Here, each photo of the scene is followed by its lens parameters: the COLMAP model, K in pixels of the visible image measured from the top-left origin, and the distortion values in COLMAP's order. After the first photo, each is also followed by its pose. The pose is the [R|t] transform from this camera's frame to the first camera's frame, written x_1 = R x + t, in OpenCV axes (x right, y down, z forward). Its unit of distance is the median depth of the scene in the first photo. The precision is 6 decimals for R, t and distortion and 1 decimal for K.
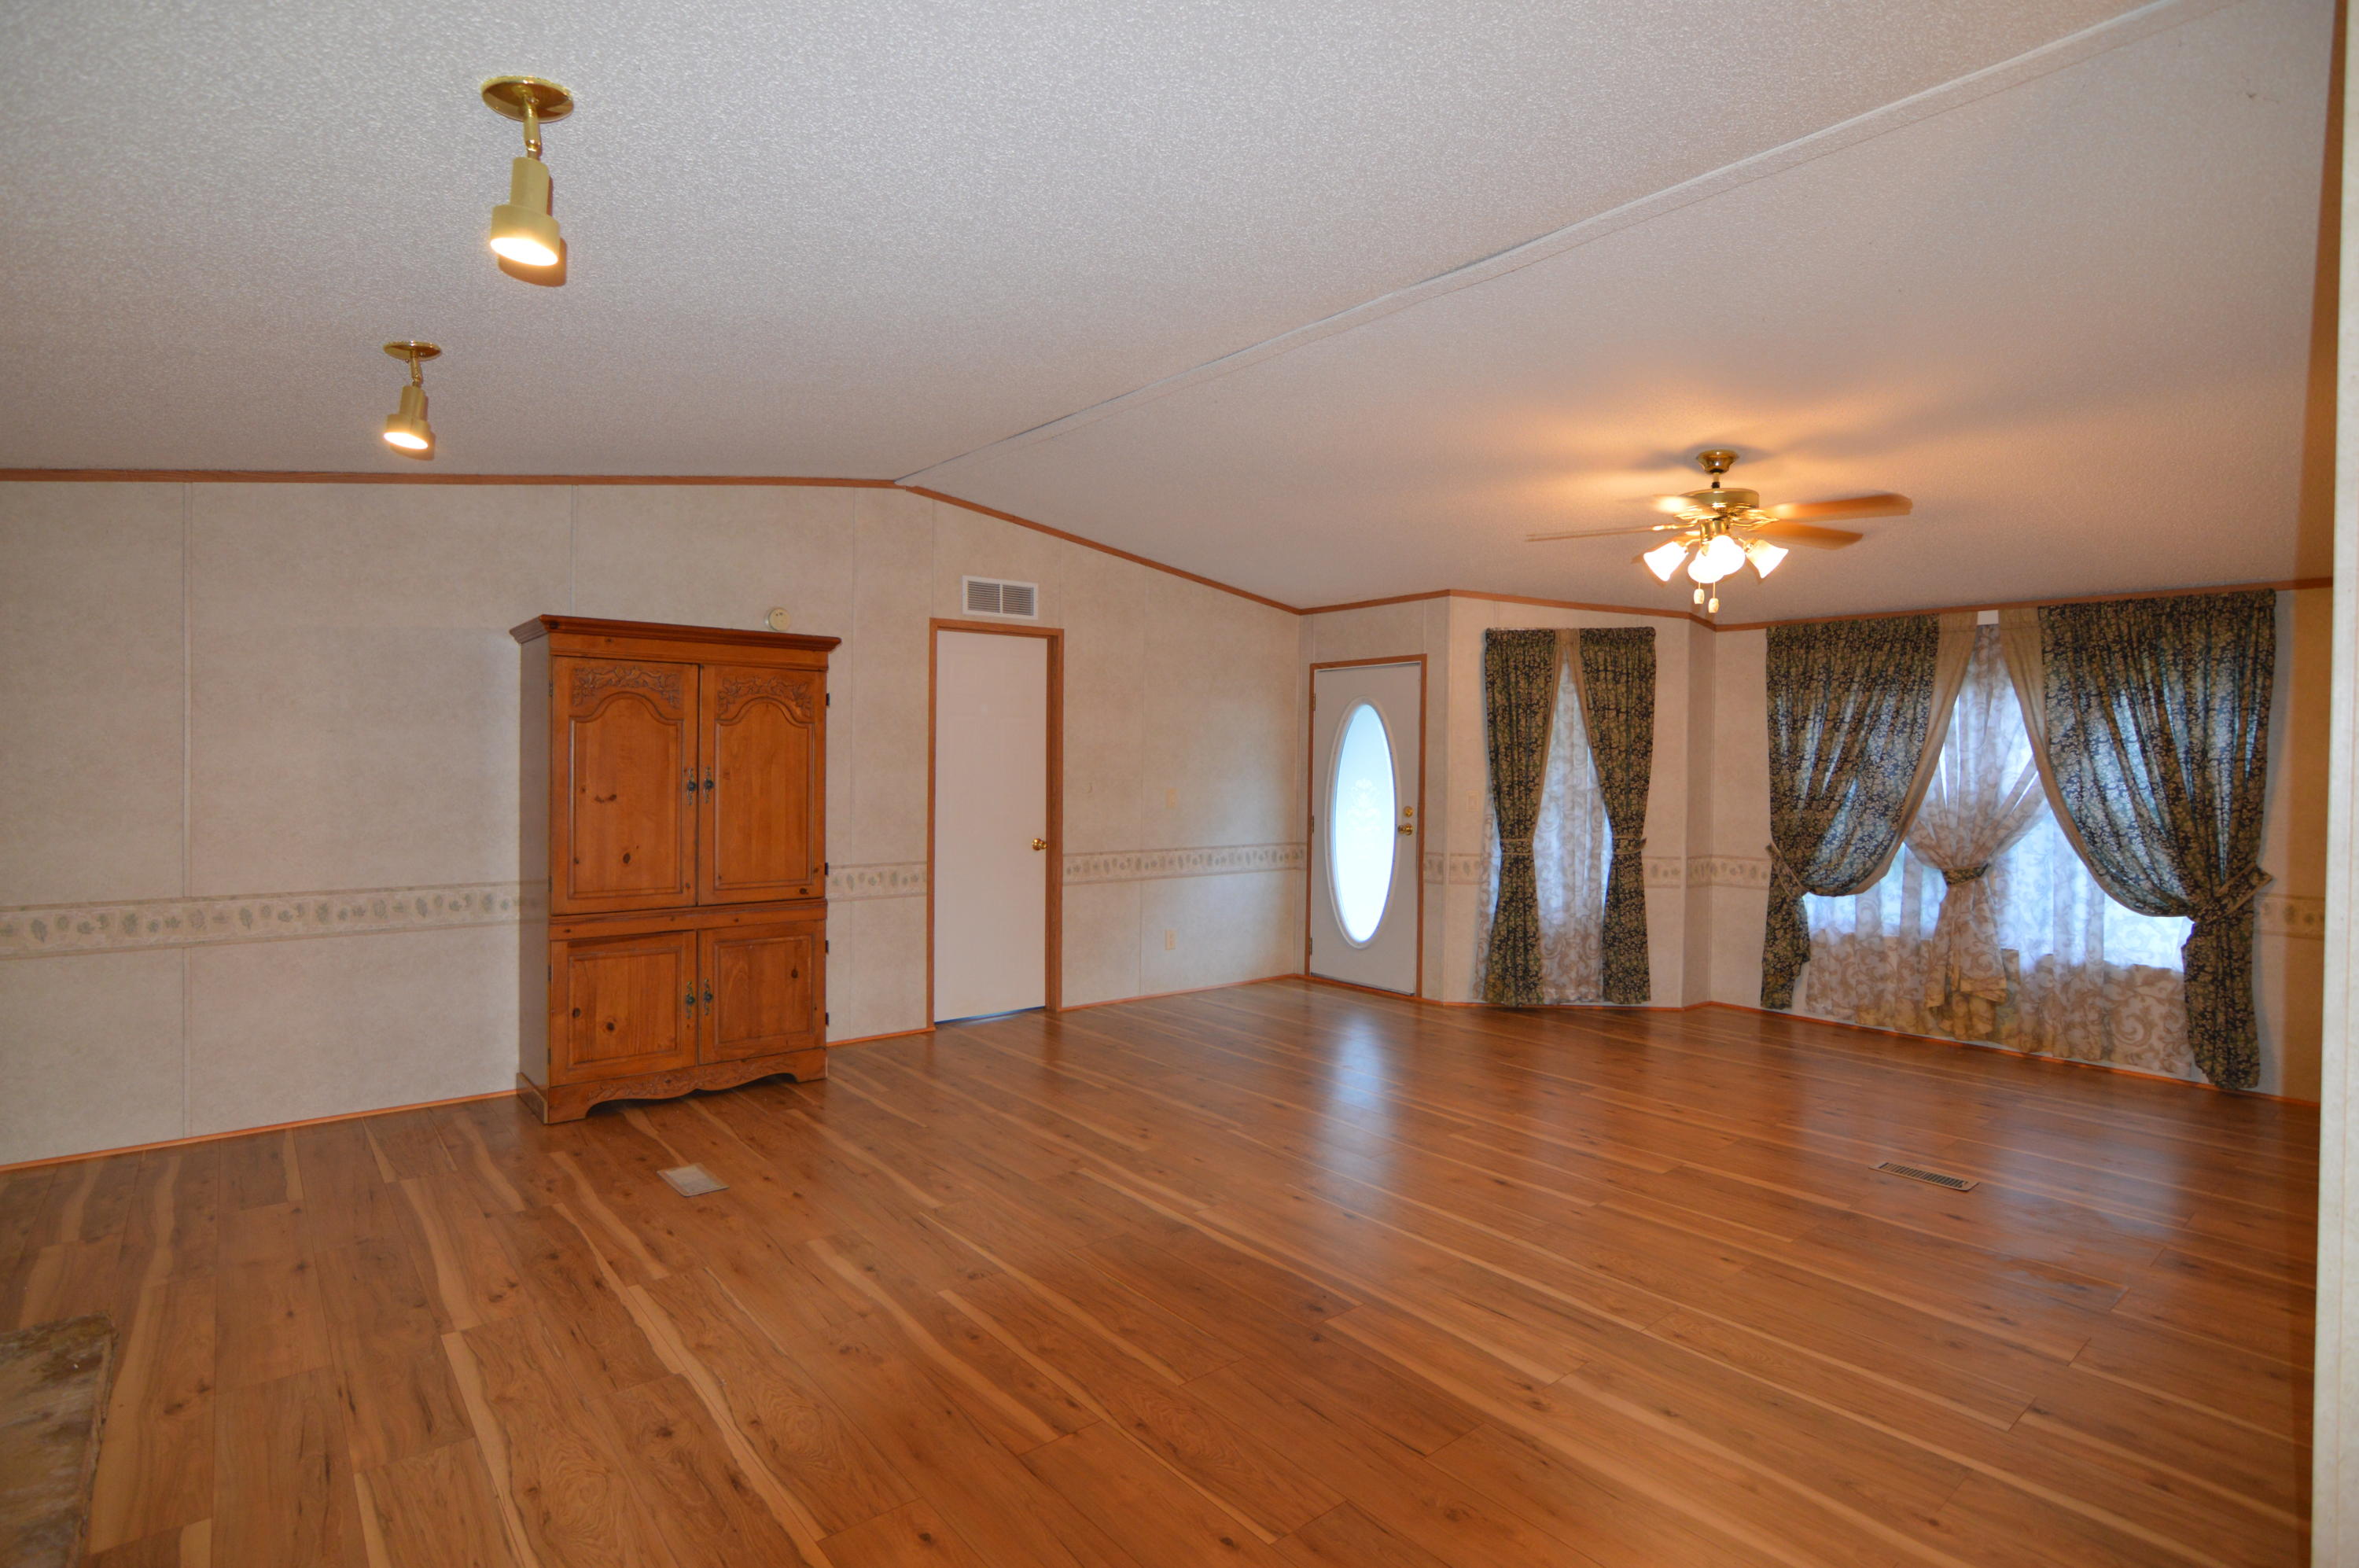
lens RADIAL K [[1164.1, 0, 1174.3], [0, 1164.1, 774.1], [0, 0, 1]] dist [-0.030066, 0.007259]
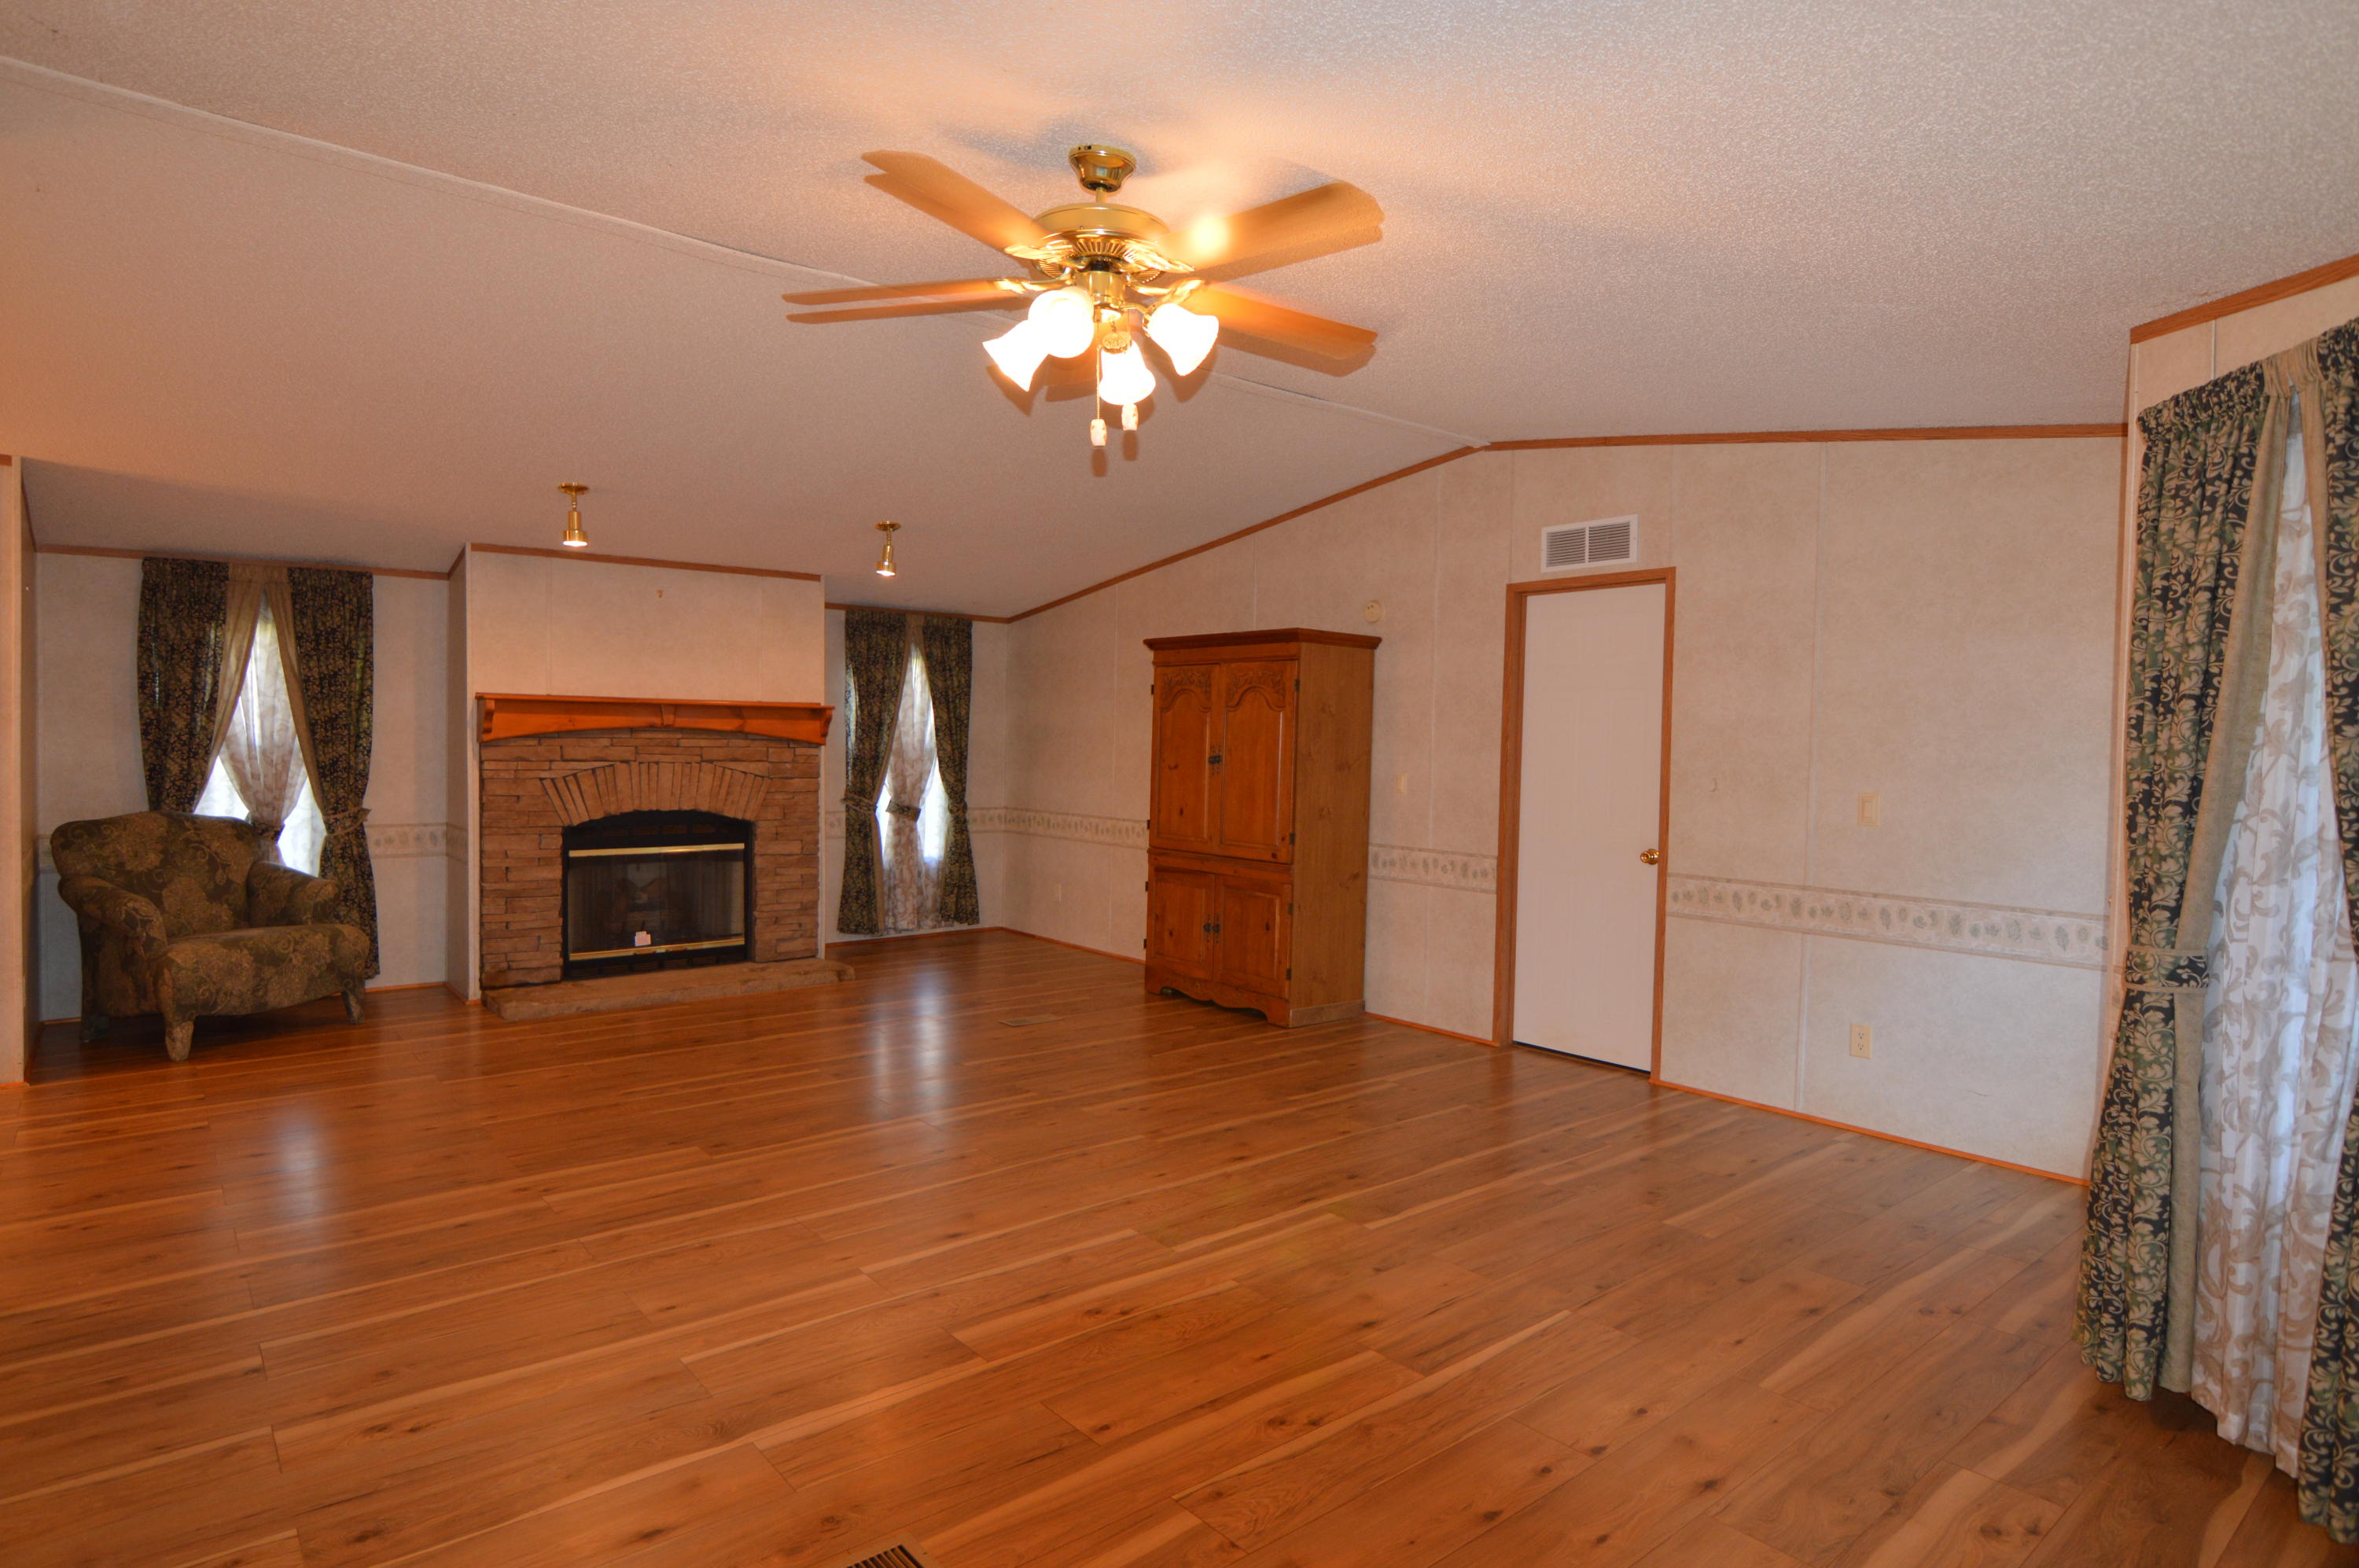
lens RADIAL K [[1281.7, 0, 1190.4], [0, 1281.7, 786.6], [0, 0, 1]] dist [-0.033442, 0.010367]
pose [[0.013790, 0.026721, -0.999548, 1.040106], [-0.031222, 0.999167, 0.026280, 0.003467], [0.999417, 0.030846, 0.014613, 1.005843]]
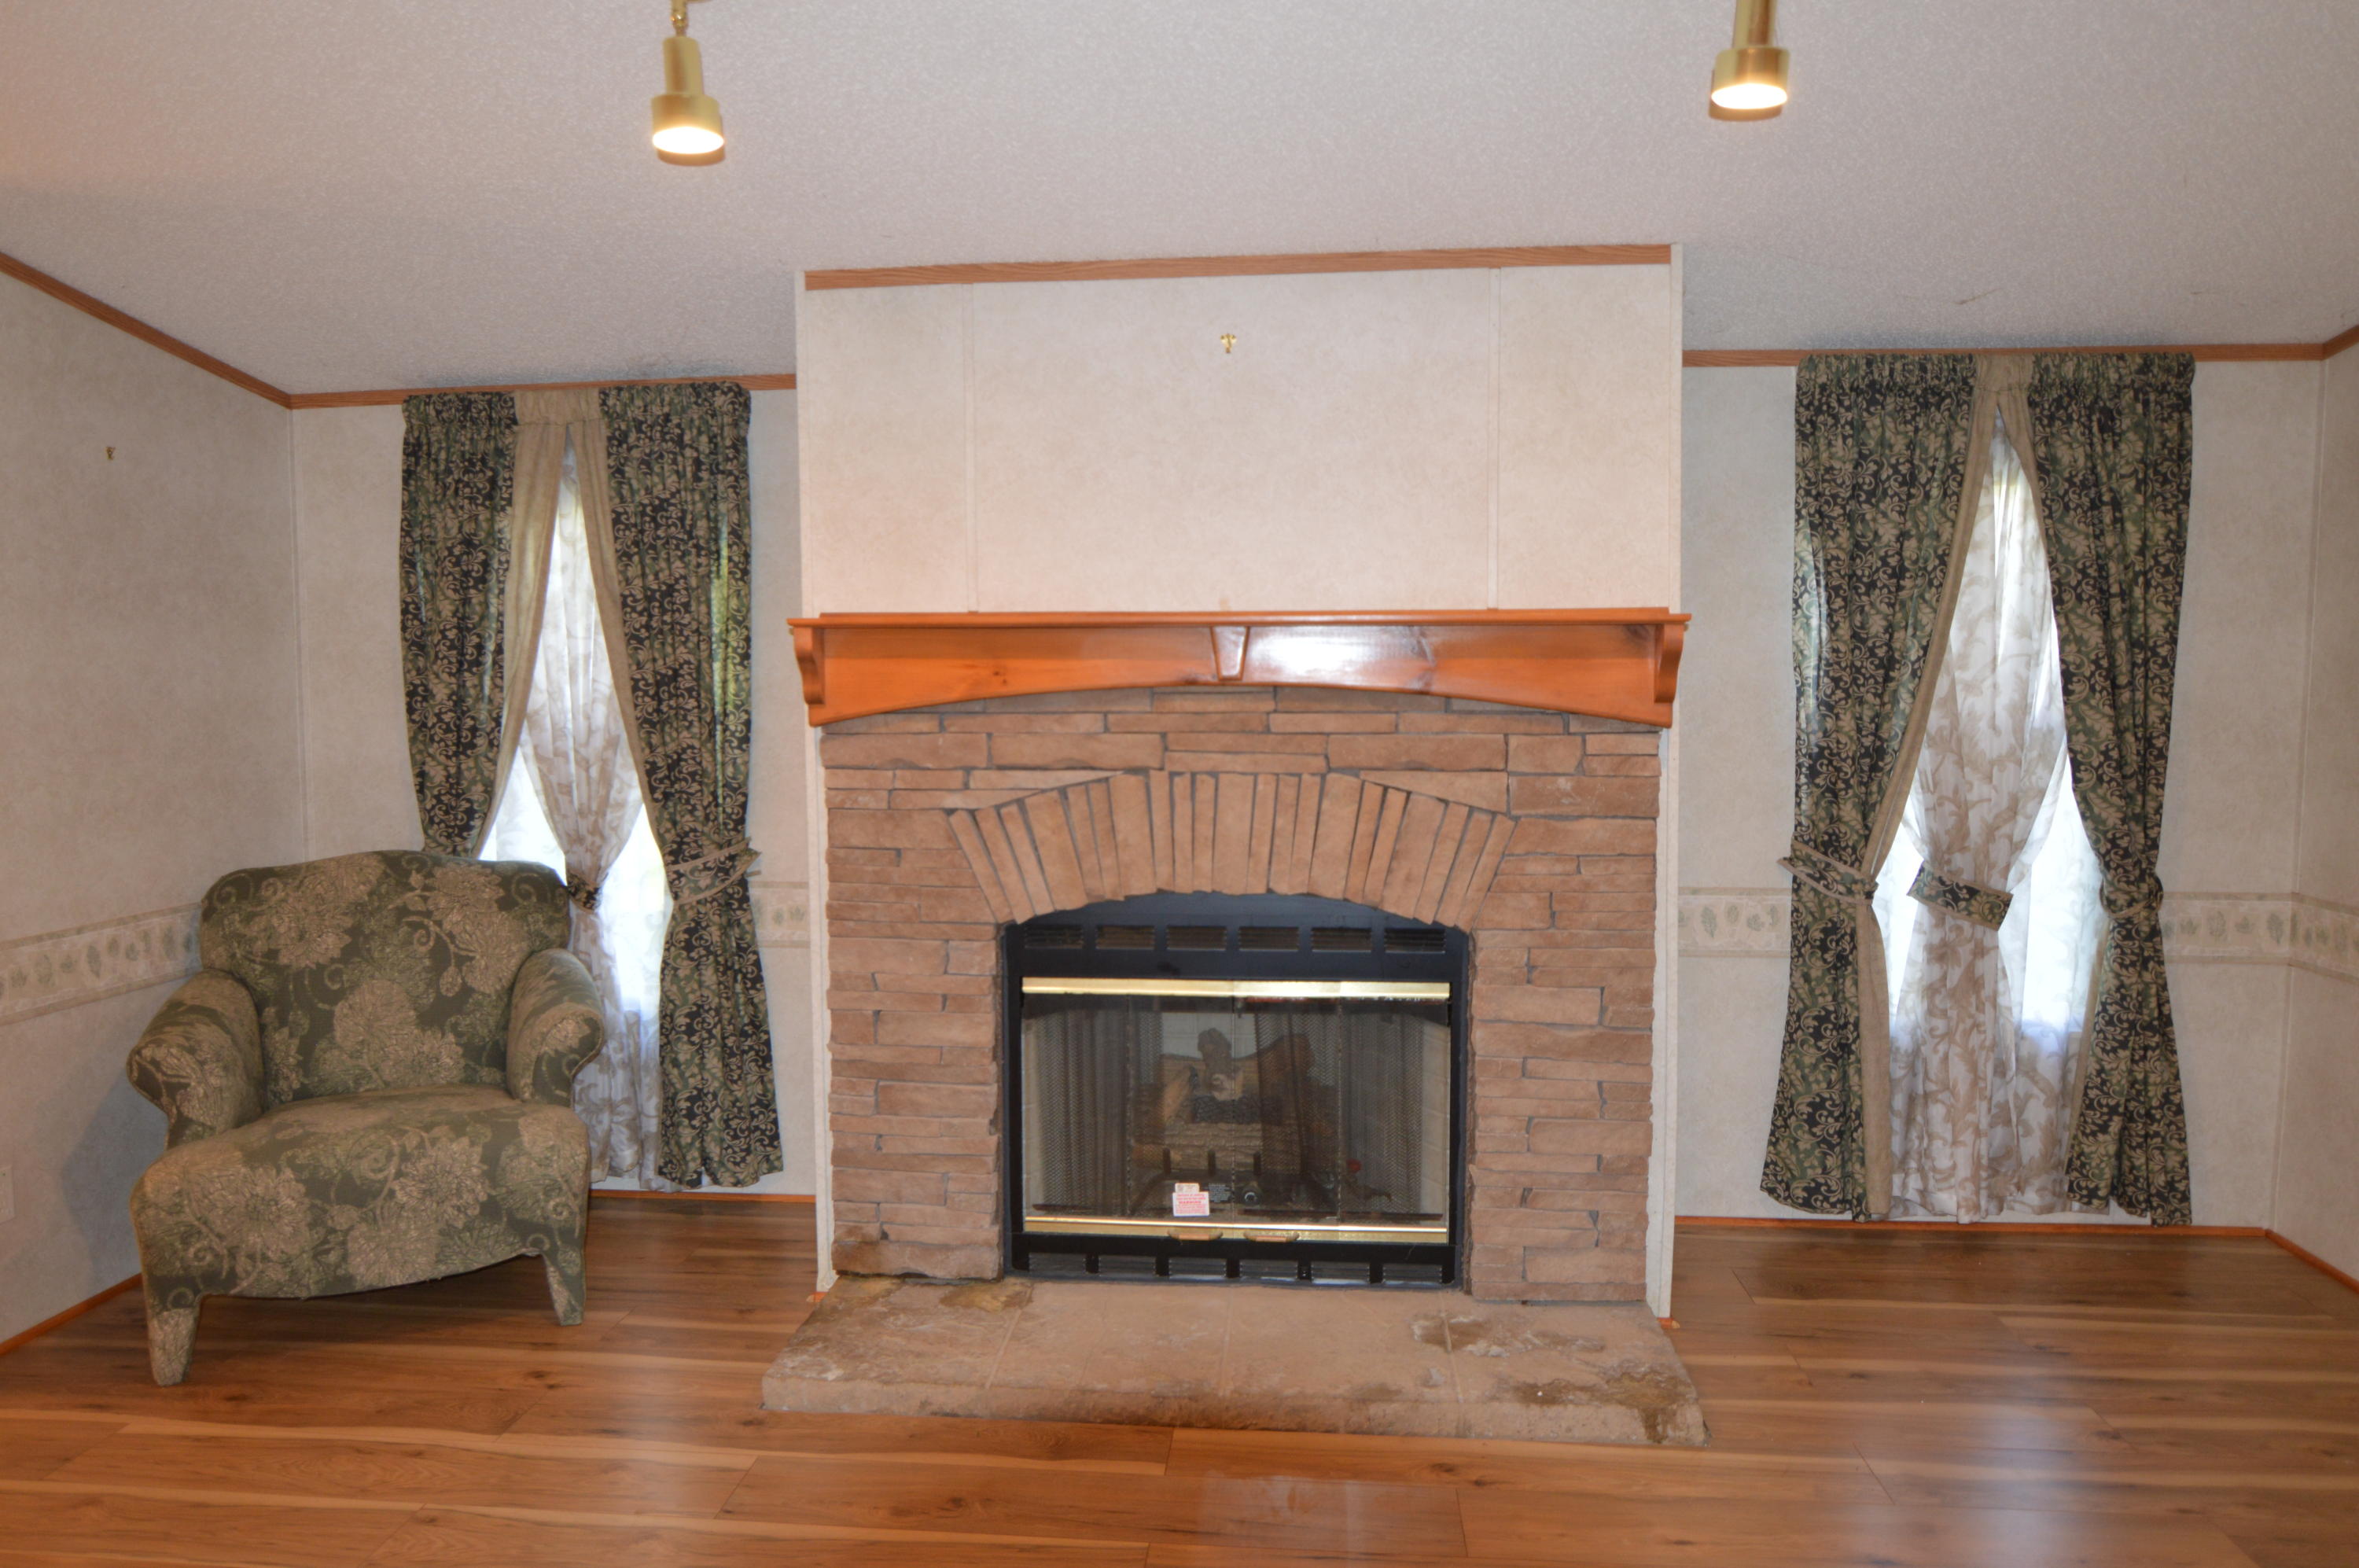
lens RADIAL K [[1519.1, 0, 1175.6], [0, 1519.1, 786.9], [0, 0, 1]] dist [-0.035181, 0.011060]
pose [[-0.706051, 0.042380, -0.706892, 0.014505], [-0.016222, 0.996978, 0.075974, -0.013275], [0.707975, 0.065108, -0.703229, 0.880934]]
